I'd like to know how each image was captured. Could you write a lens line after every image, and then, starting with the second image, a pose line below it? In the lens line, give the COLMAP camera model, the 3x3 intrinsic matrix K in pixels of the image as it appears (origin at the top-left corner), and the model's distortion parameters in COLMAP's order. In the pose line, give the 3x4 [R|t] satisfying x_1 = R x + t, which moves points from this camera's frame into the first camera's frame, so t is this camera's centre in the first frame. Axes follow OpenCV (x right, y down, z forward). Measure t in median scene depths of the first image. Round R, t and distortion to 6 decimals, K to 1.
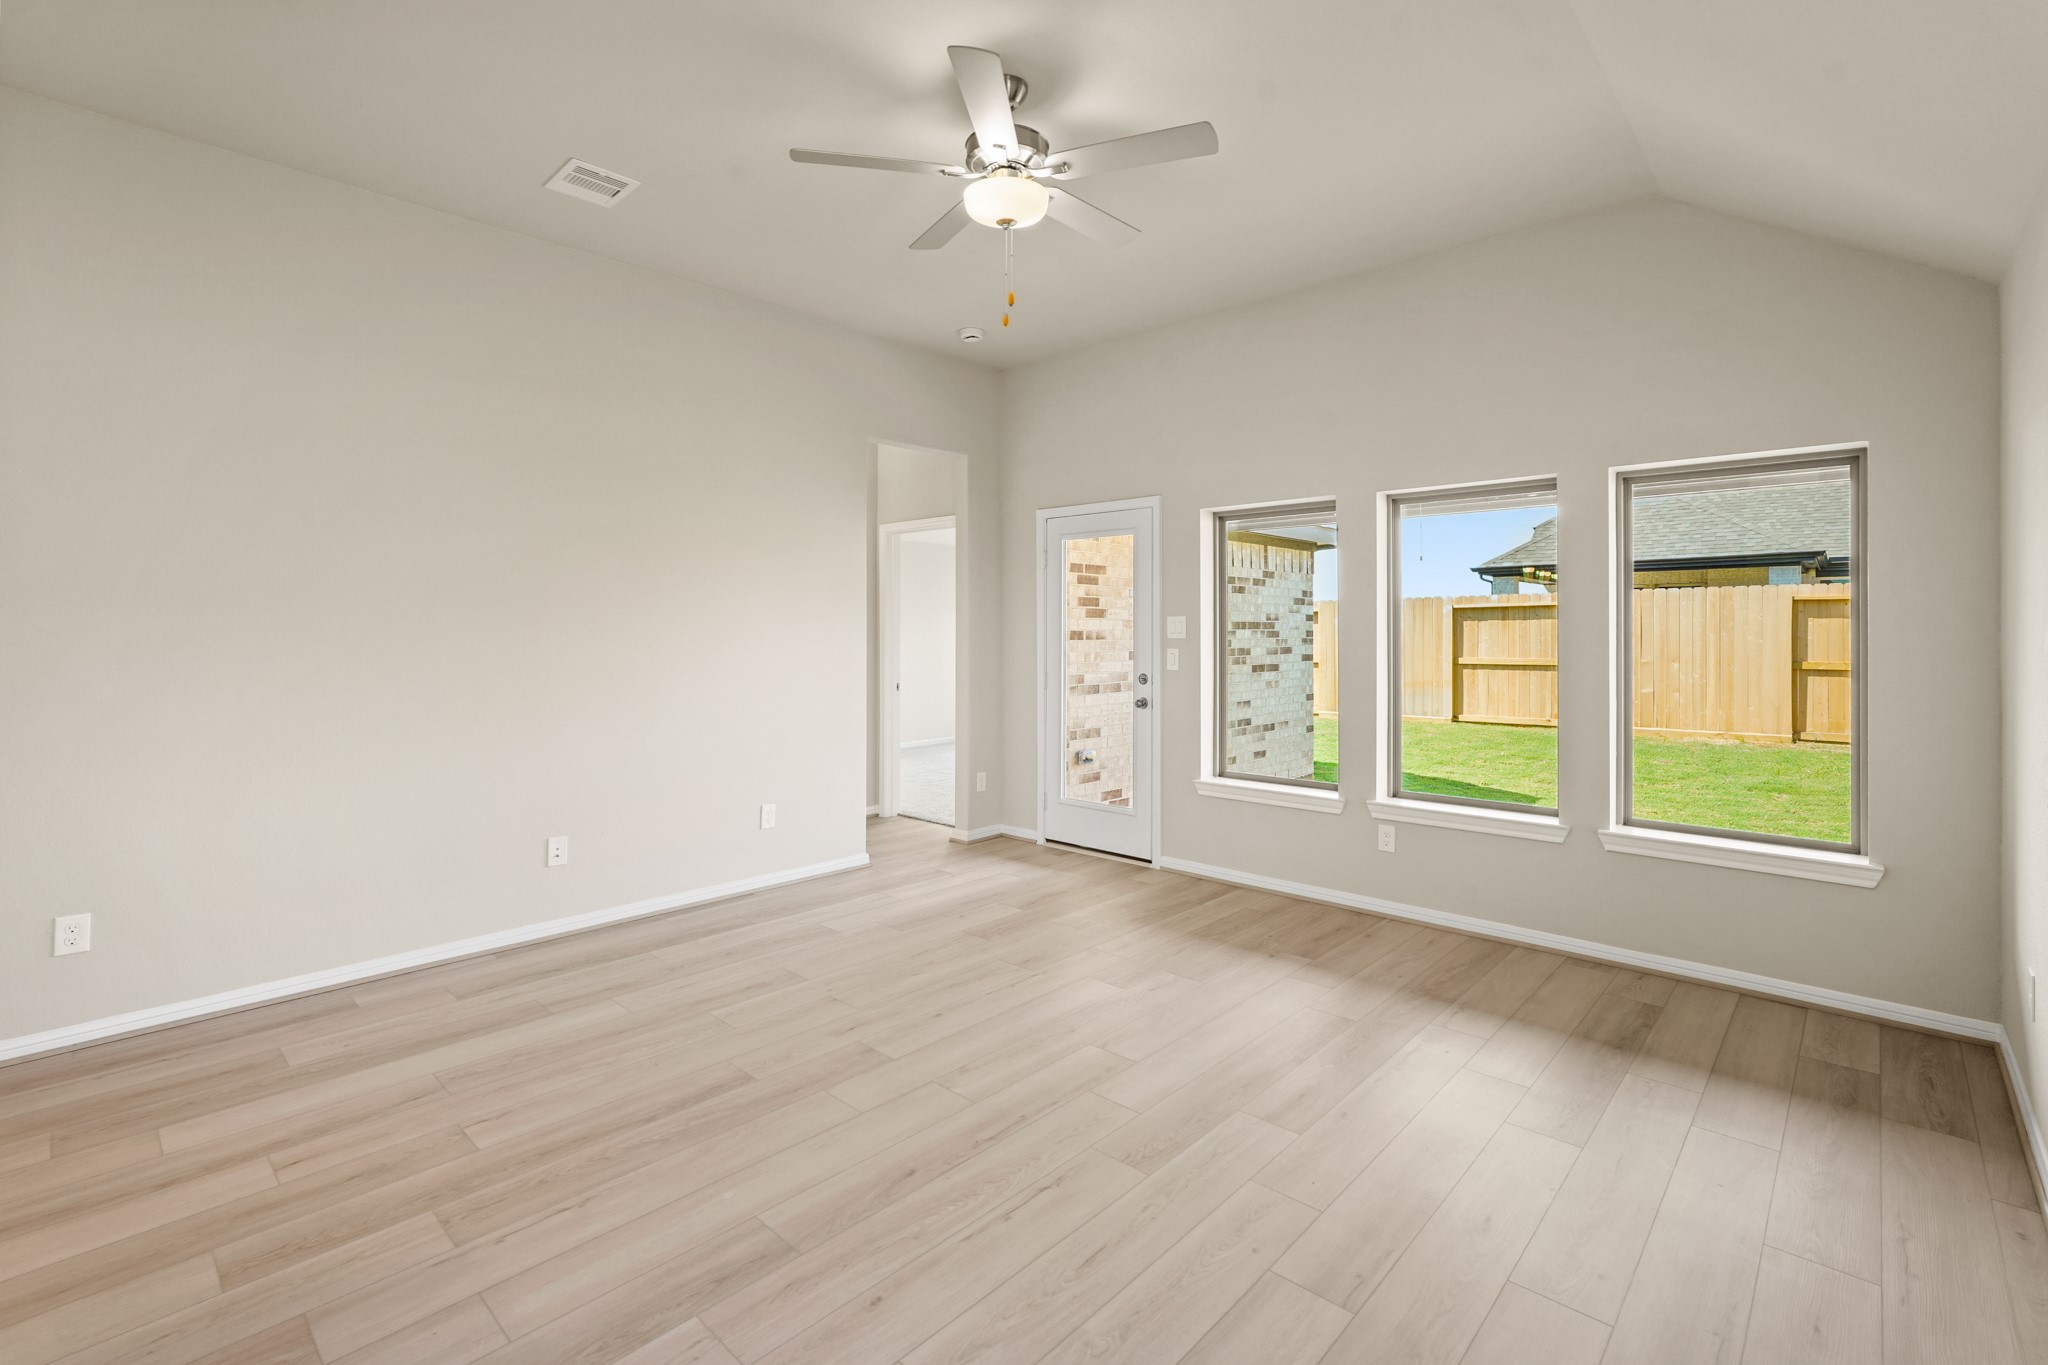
lens RADIAL K [[925.3, 0, 1040.3], [0, 925.3, 628.5], [0, 0, 1]] dist [-0.018609, 0.010233]
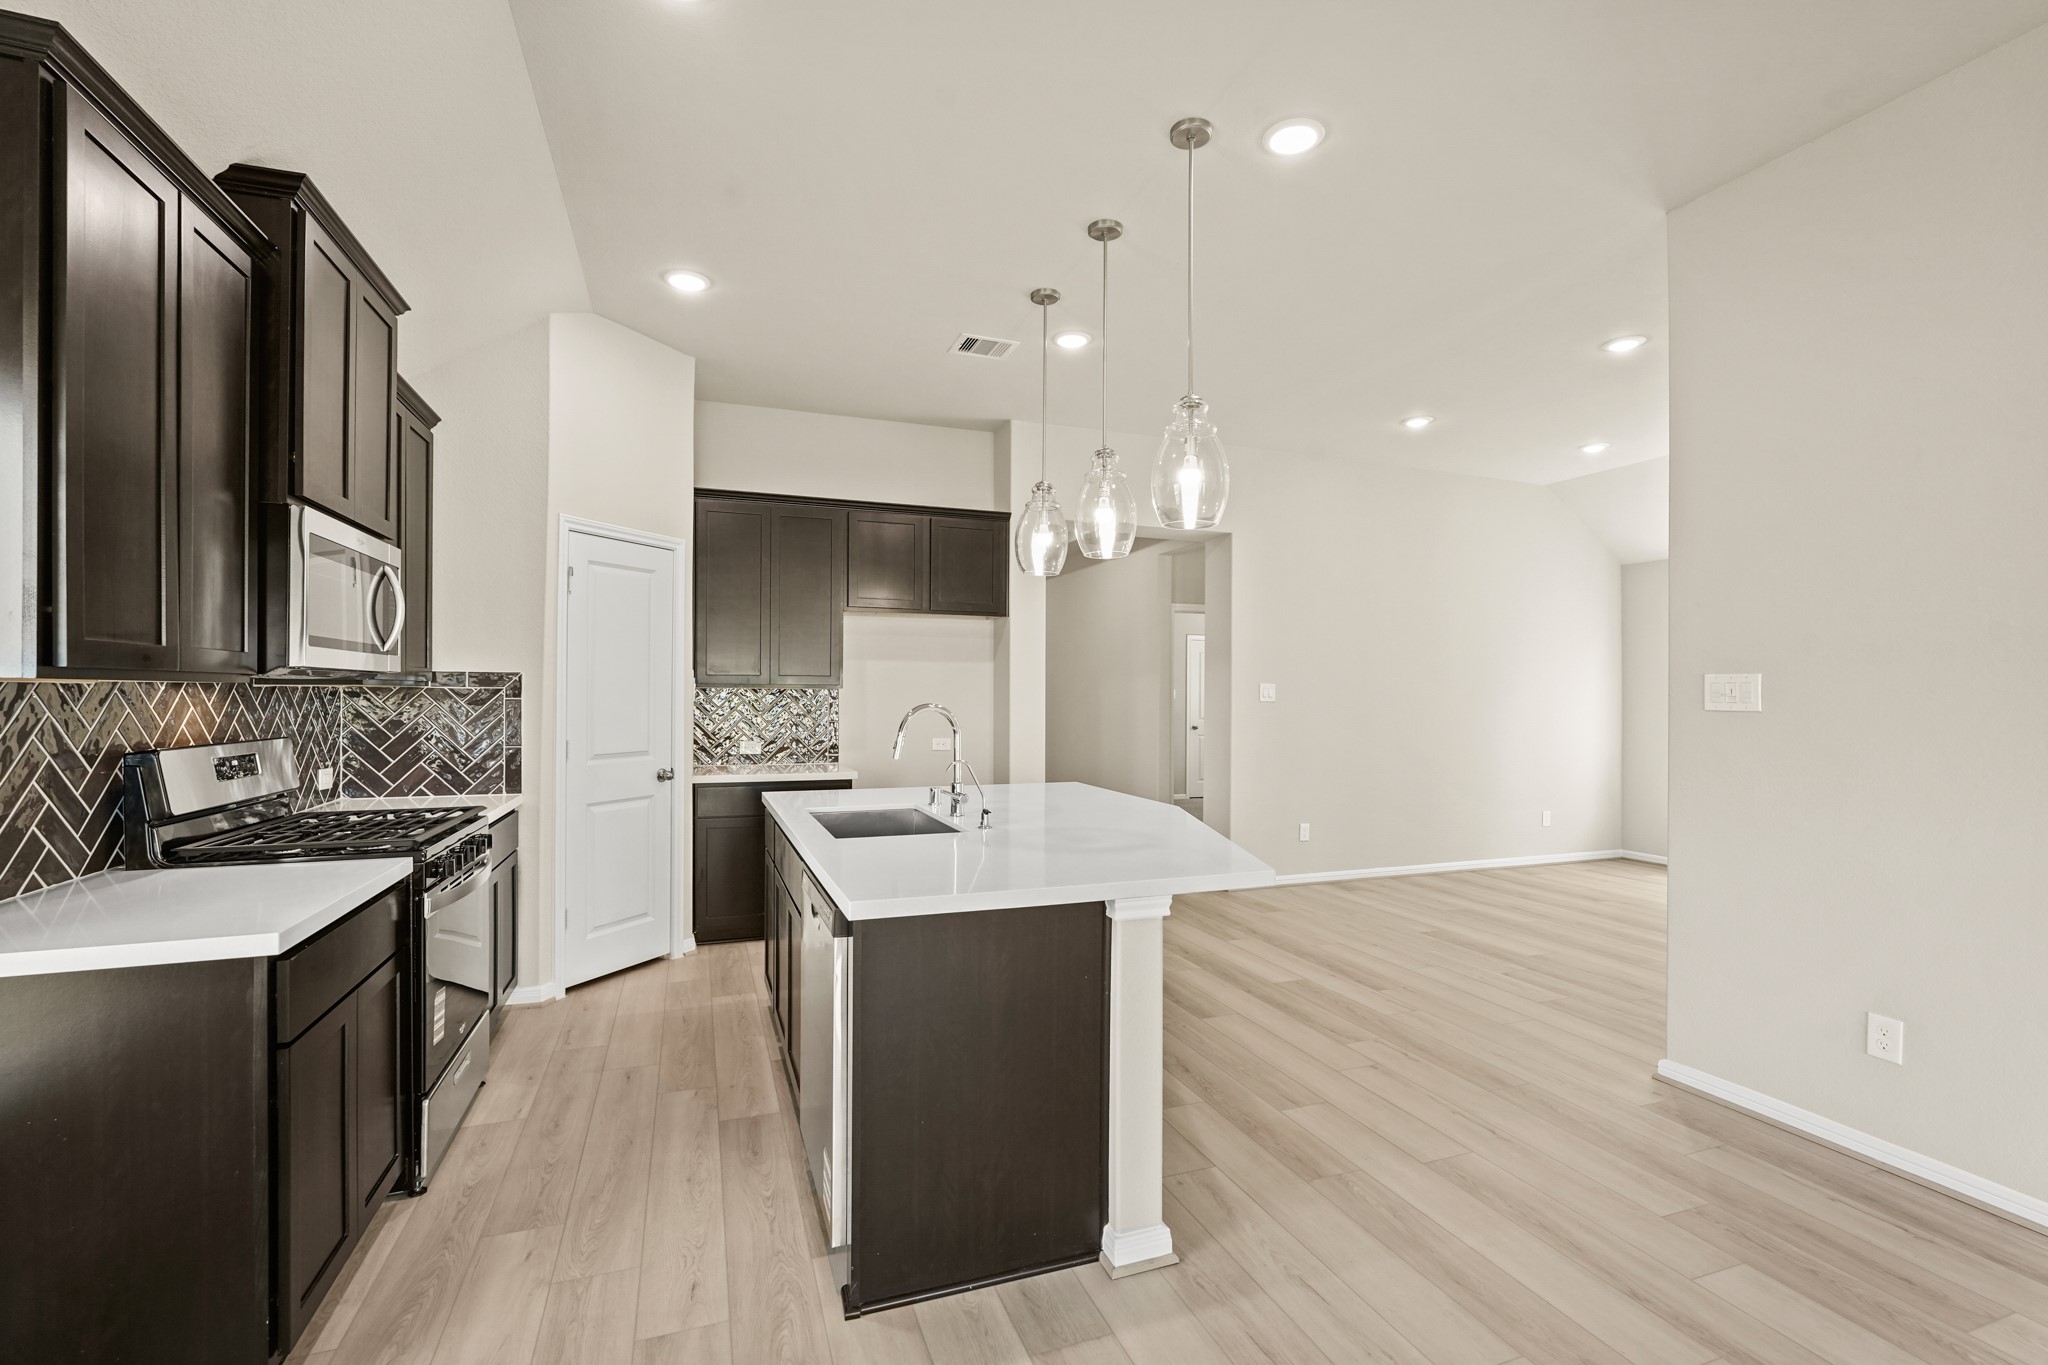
lens RADIAL K [[897.8, 0, 1020.1], [0, 897.8, 696.2], [0, 0, 1]] dist [-0.014957, 0.008437]
pose [[-0.463541, 0.001220, -0.886075, 0.033891], [-0.000564, 0.999998, 0.001672, 0.000988], [0.886076, 0.001275, -0.463539, 0.238483]]
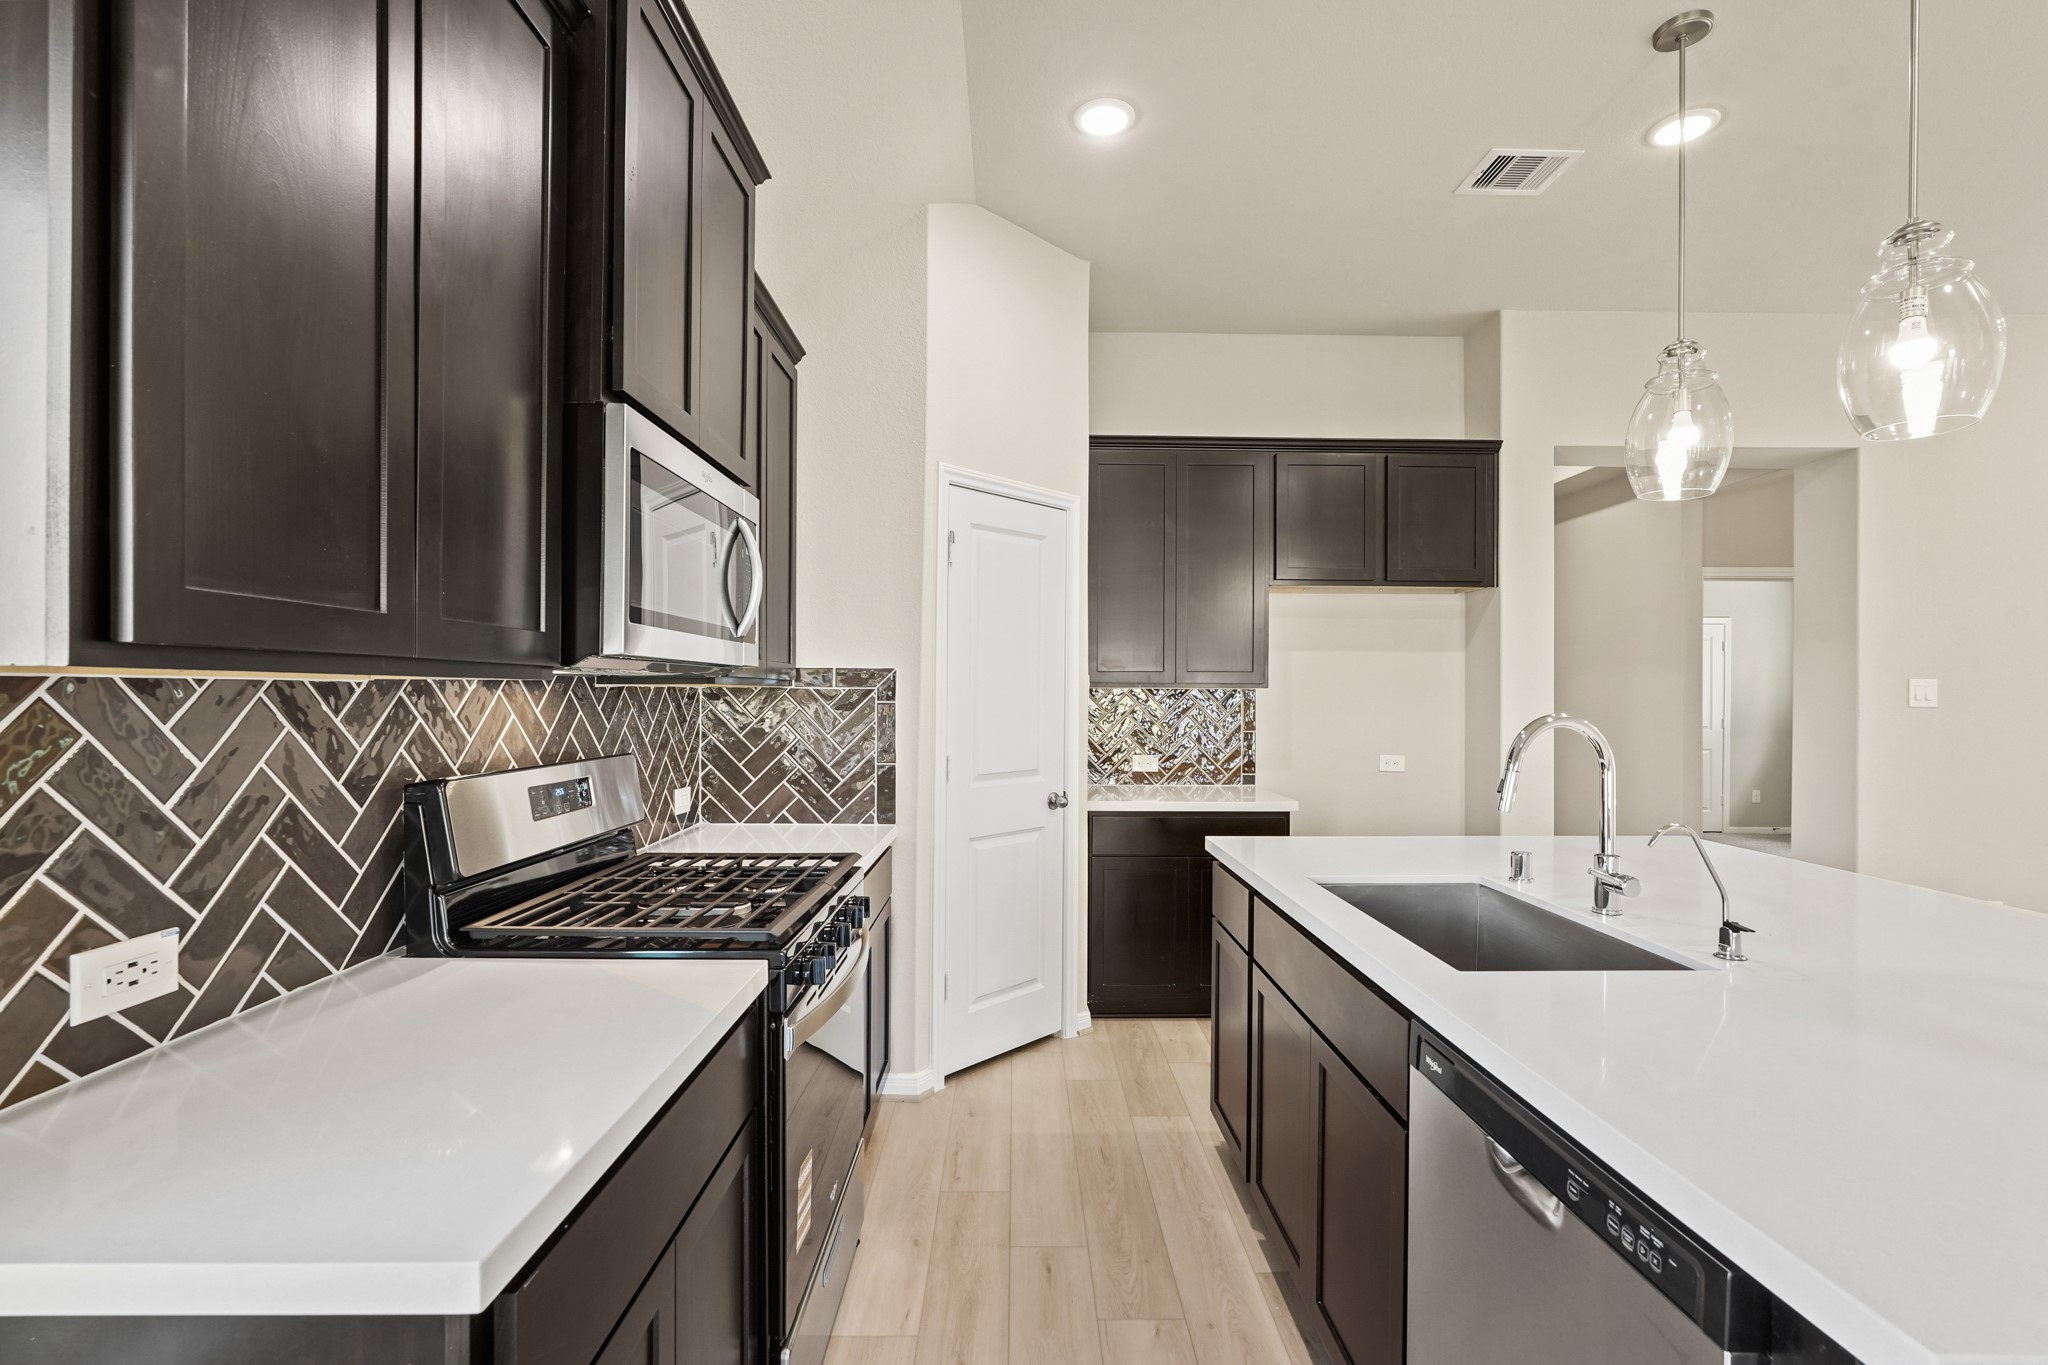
lens RADIAL K [[924.0, 0, 1028.7], [0, 924.0, 693.3], [0, 0, 1]] dist [-0.013669, 0.010677]
pose [[-0.729696, -0.001733, -0.683770, -0.041737], [-0.000180, 0.999997, -0.002343, 0.000511], [0.683772, -0.001586, -0.729694, 0.102850]]
